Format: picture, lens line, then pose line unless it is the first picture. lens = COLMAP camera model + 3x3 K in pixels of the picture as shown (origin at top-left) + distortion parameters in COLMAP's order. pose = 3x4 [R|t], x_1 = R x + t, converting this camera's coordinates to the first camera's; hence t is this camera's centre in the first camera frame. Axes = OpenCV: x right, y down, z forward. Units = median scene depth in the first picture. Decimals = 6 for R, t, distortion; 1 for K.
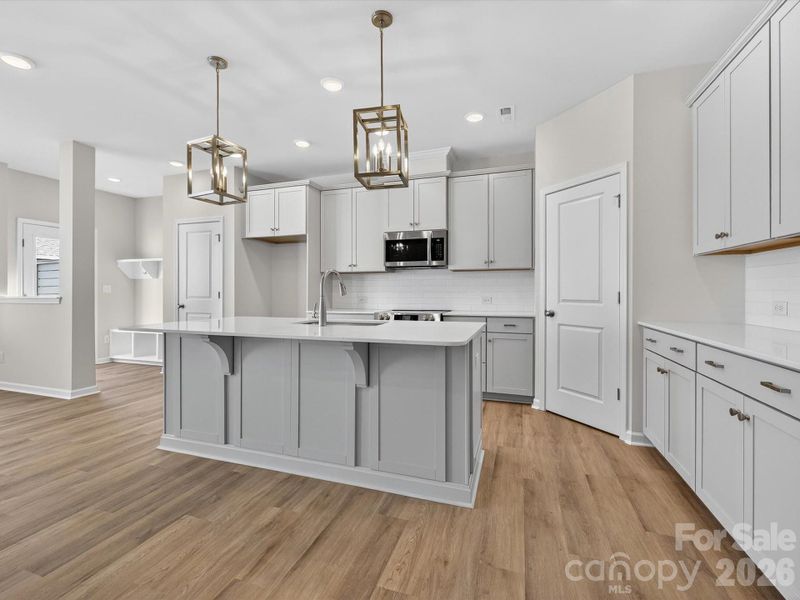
lens RADIAL K [[360.9, 0, 401.5], [0, 360.9, 293.1], [0, 0, 1]] dist [0.000617, 0.000385]
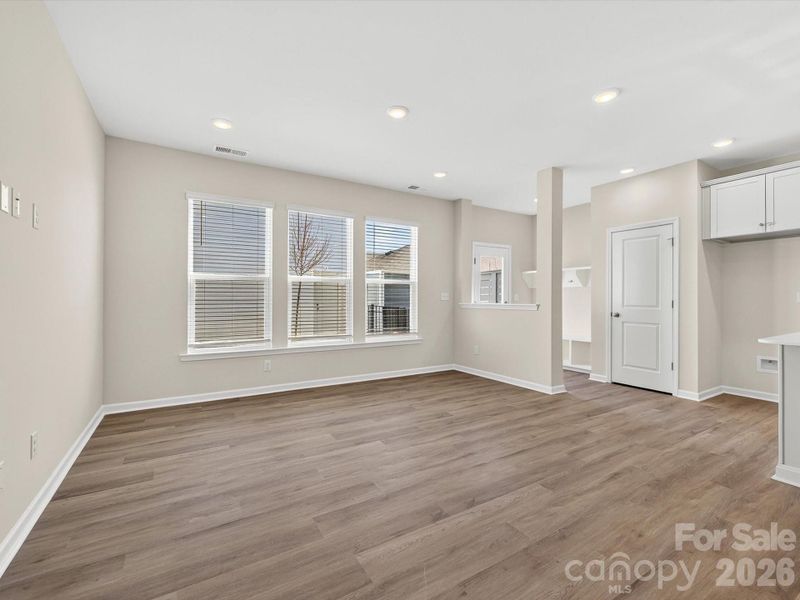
lens RADIAL K [[360.9, 0, 402.7], [0, 360.9, 296.5], [0, 0, 1]] dist [0.000617, 0.000385]
pose [[0.771362, -0.001354, -0.636395, -0.465935], [-0.007863, 0.999901, -0.011657, 0.002518], [0.636348, 0.013996, 0.771275, -0.147934]]
